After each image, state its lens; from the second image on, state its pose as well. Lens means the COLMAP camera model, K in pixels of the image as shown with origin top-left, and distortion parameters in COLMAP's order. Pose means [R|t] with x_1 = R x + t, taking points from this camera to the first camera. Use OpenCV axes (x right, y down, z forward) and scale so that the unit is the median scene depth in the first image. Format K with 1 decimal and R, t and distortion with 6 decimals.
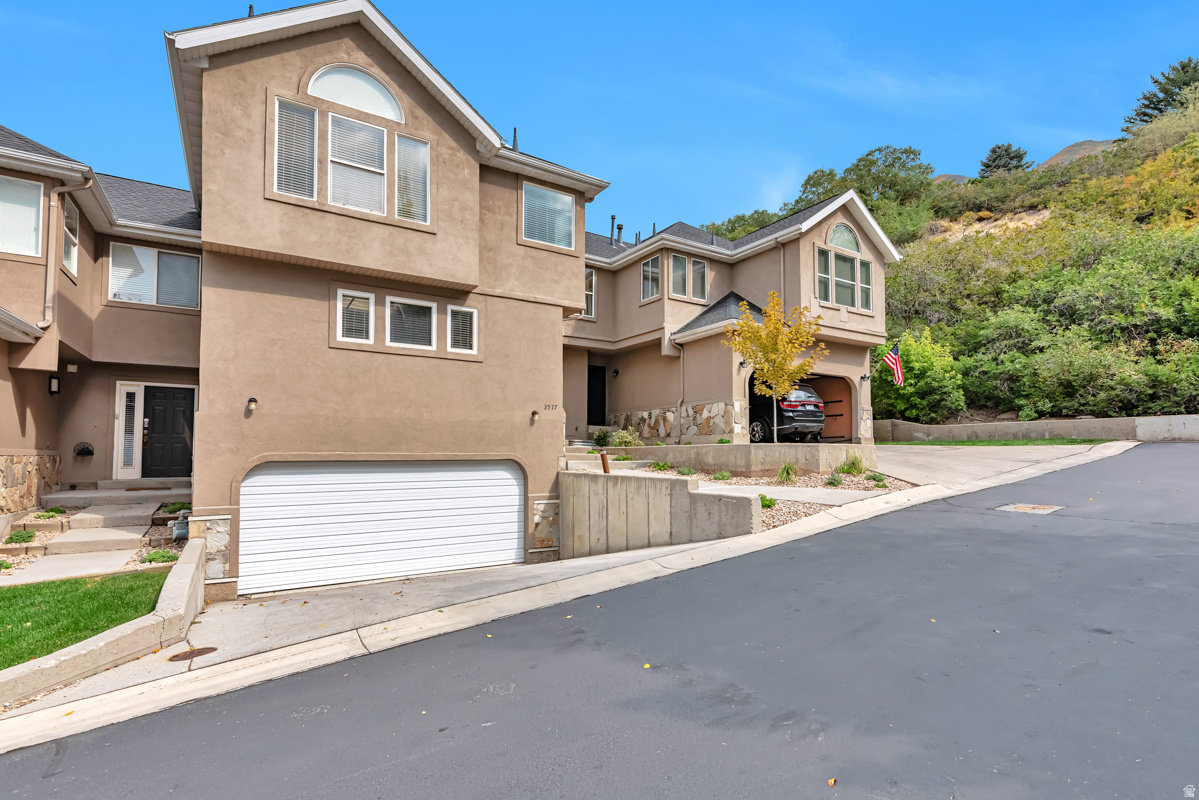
lens RADIAL K [[571.6, 0, 601.9], [0, 571.6, 431.4], [0, 0, 1]] dist [0.000759, 0.000110]
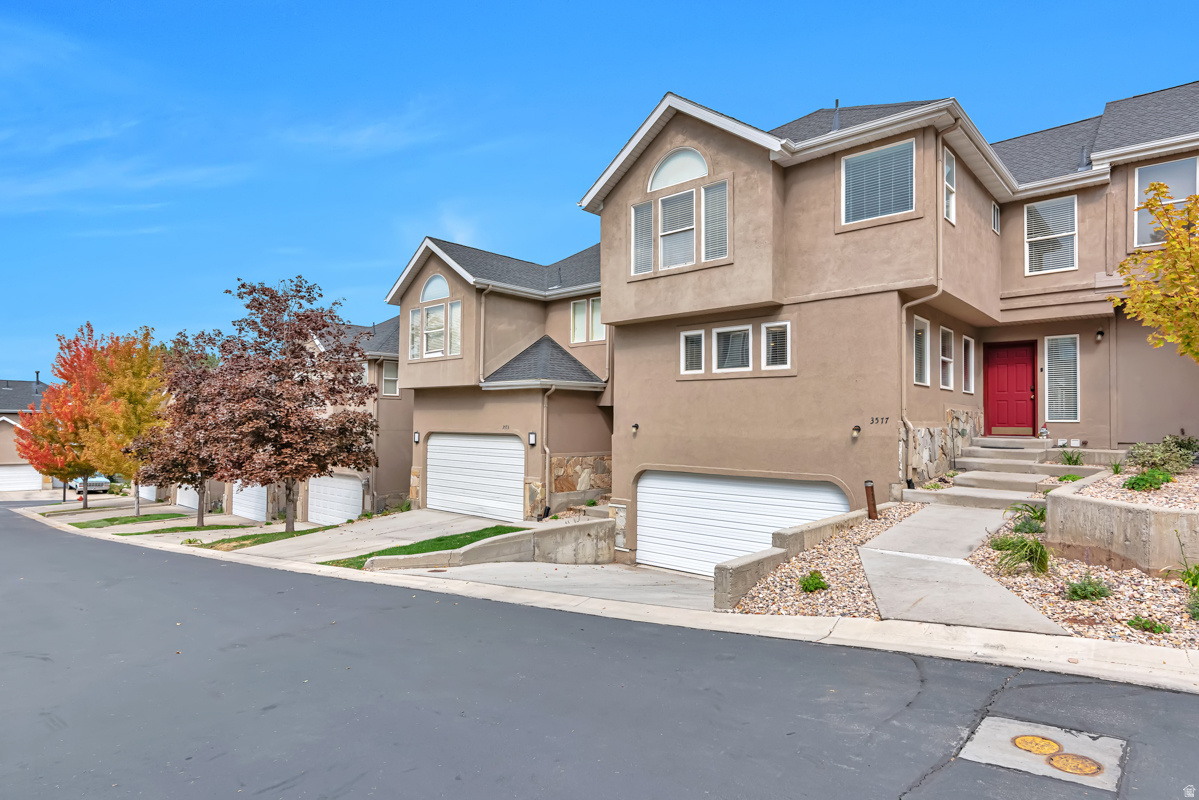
lens RADIAL K [[655.1, 0, 599.5], [0, 655.1, 400.0], [0, 0, 1]] dist [-0.002500, -0.000167]
pose [[0.256388, -0.031312, -0.966067, 0.782205], [0.032888, 0.999179, -0.023657, -0.069763], [0.966014, -0.025706, 0.257207, 0.426934]]
